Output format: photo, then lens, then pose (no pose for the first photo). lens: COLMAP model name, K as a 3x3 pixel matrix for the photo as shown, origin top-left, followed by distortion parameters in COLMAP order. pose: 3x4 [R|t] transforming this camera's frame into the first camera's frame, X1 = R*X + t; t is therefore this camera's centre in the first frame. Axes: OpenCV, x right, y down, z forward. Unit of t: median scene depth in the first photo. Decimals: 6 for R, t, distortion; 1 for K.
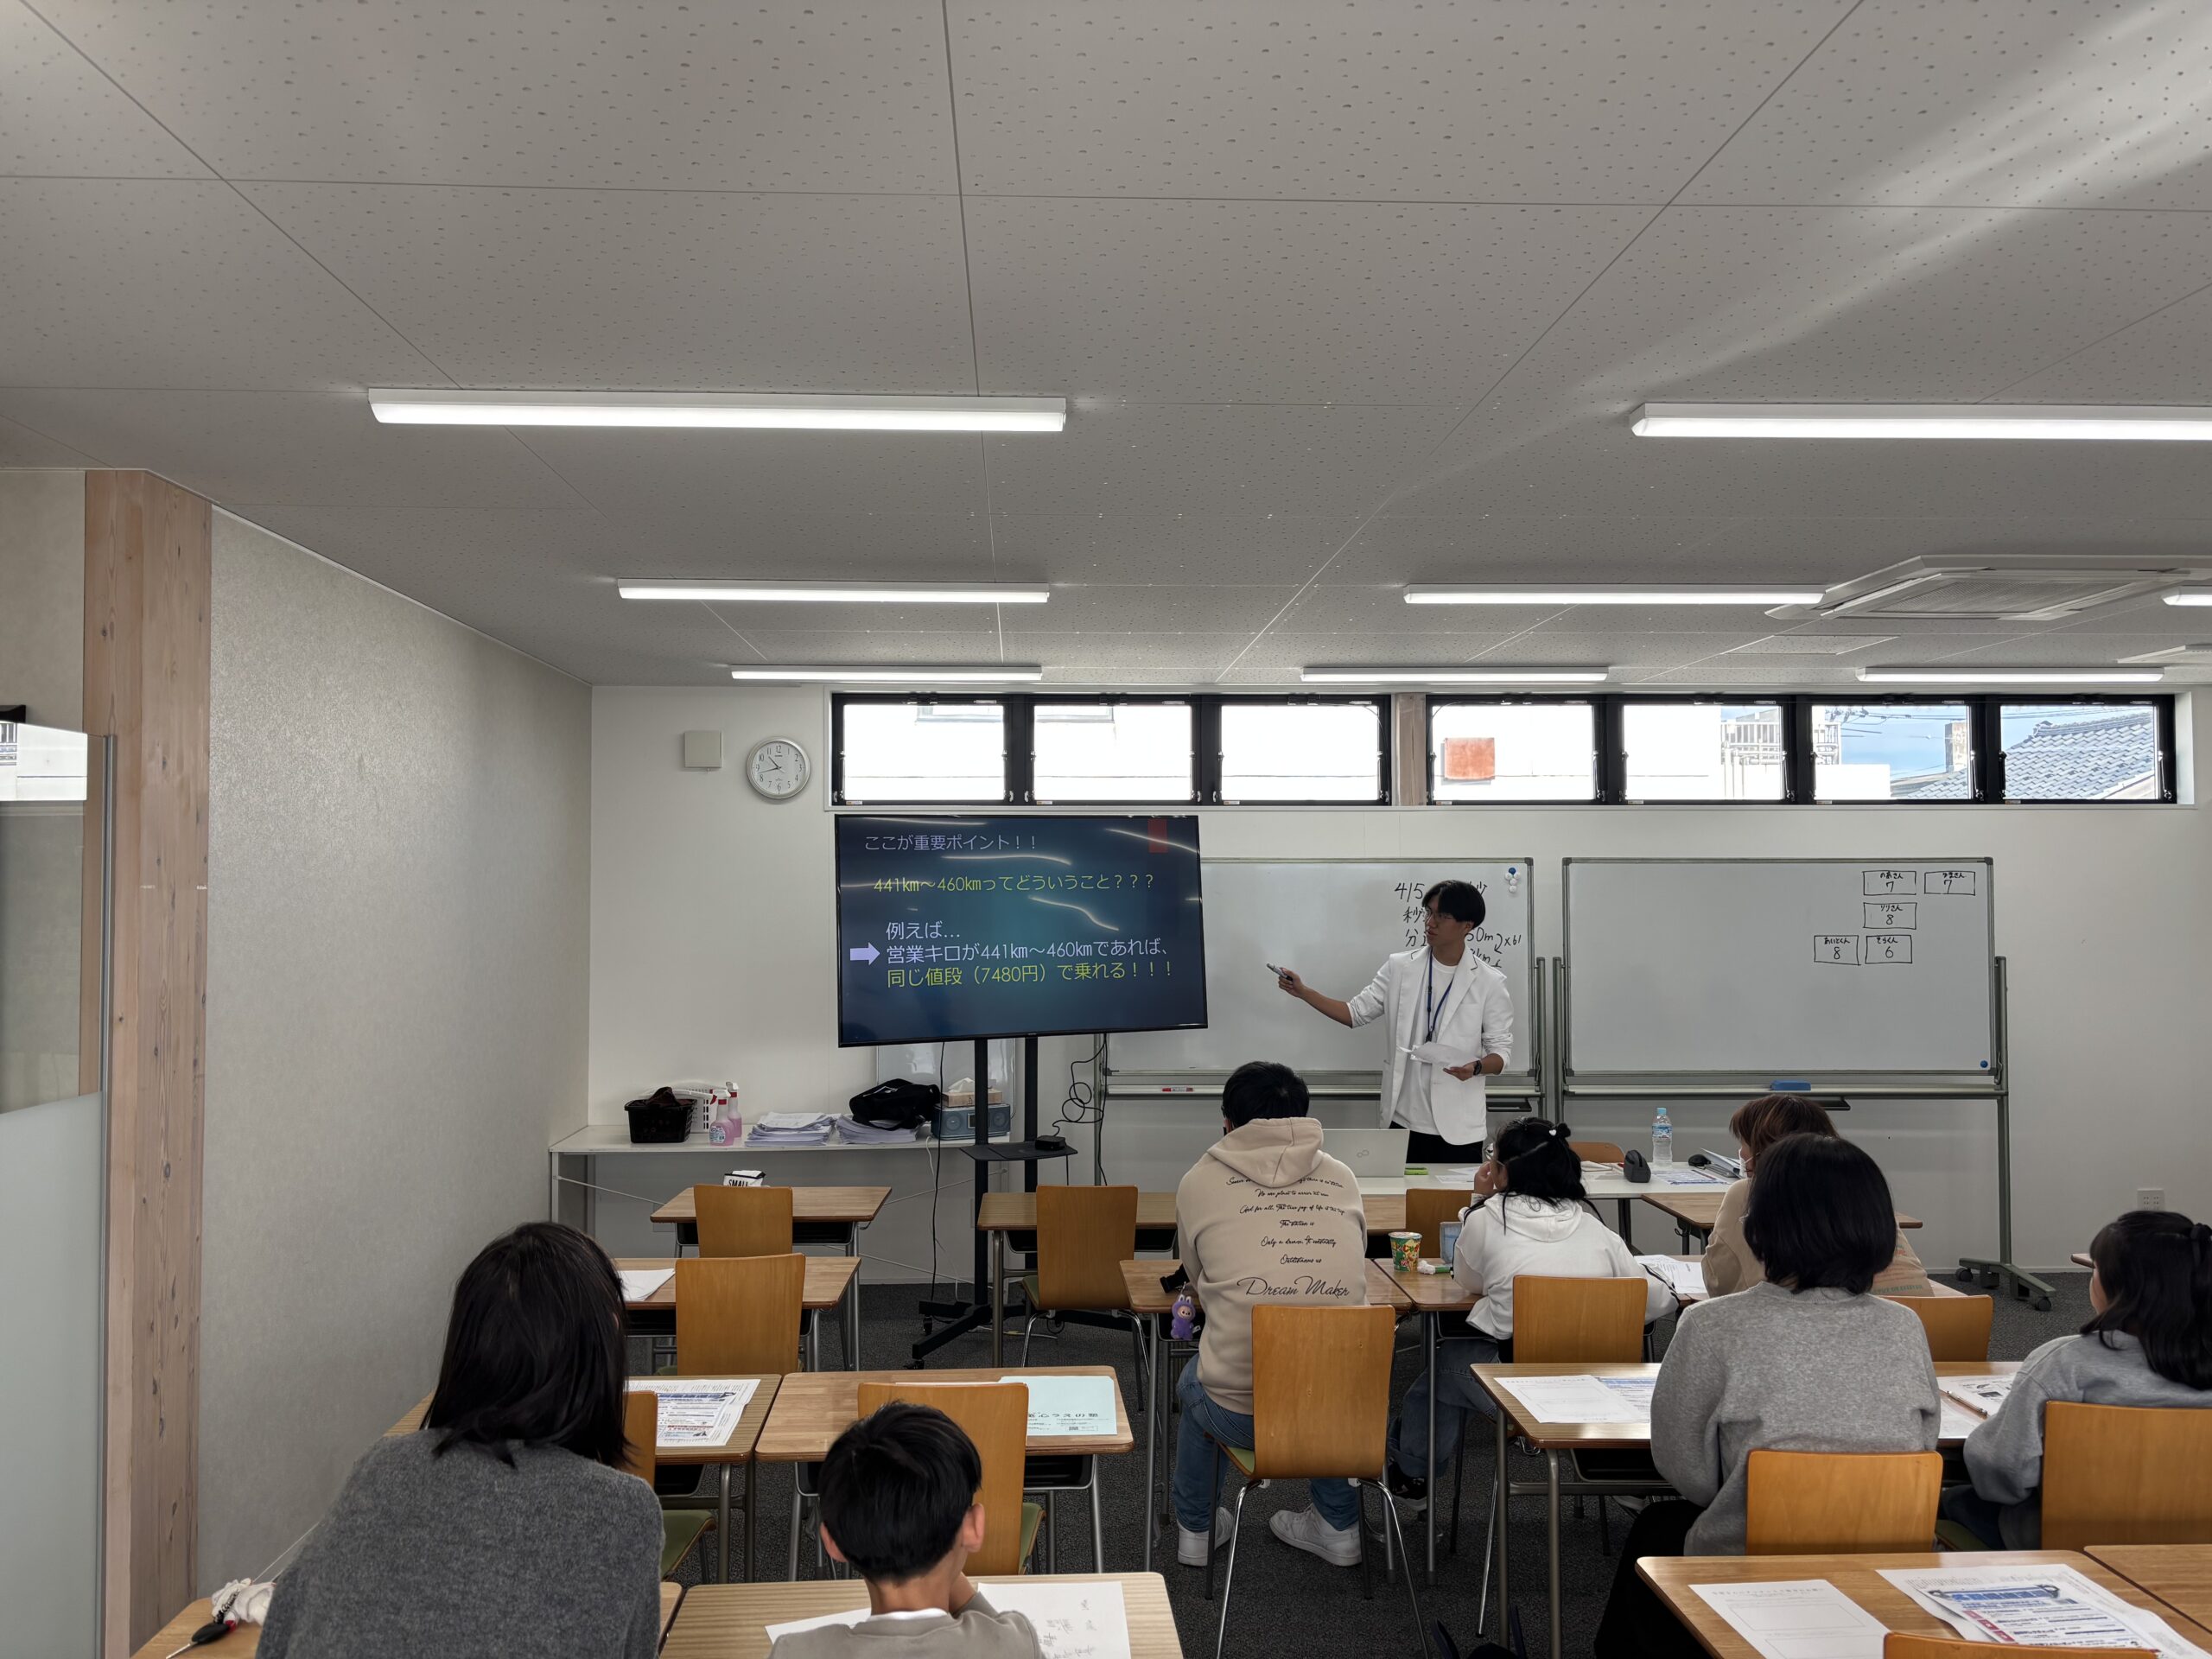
lens RADIAL K [[1724.4, 0, 1106.0], [0, 1724.4, 829.5], [0, 0, 1]] dist [0.075568, -0.087548]
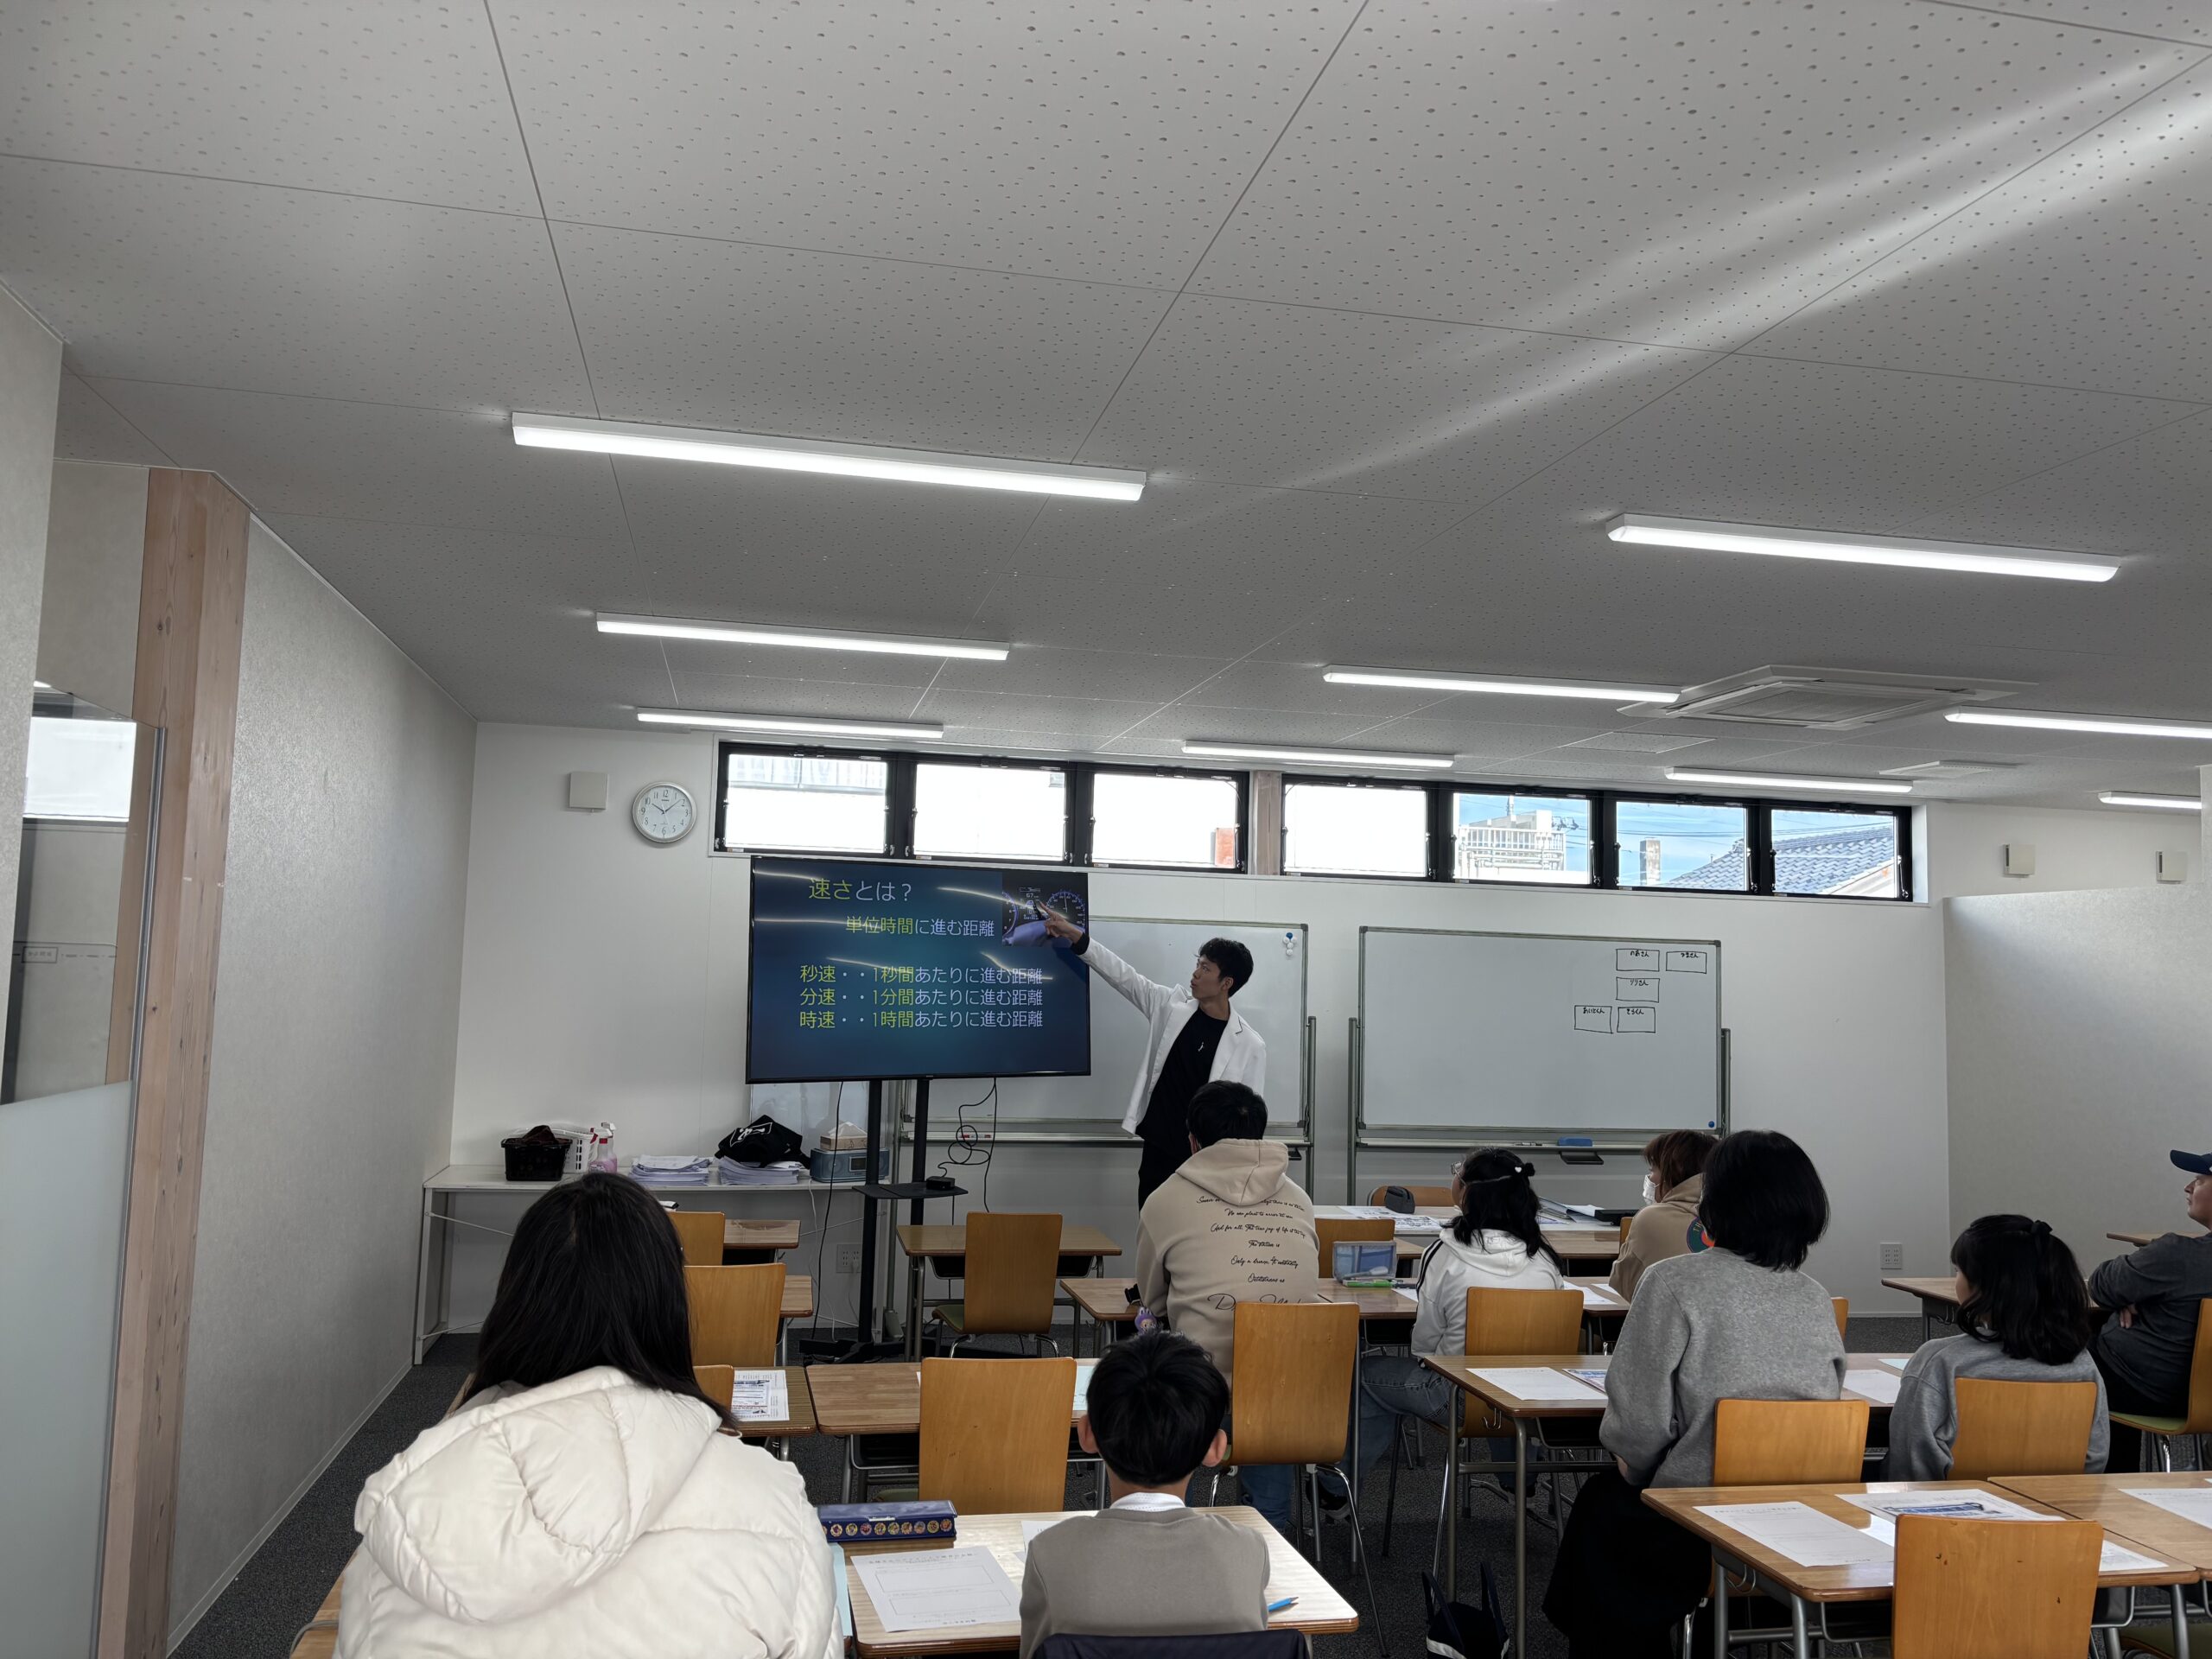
lens RADIAL K [[1724.4, 0, 1106.0], [0, 1724.4, 829.5], [0, 0, 1]] dist [0.075568, -0.087548]
pose [[0.986302, 0.044937, 0.158710, -0.104623], [-0.036735, 0.997852, -0.054244, 0.022147], [-0.160807, 0.047671, 0.985834, -0.046236]]
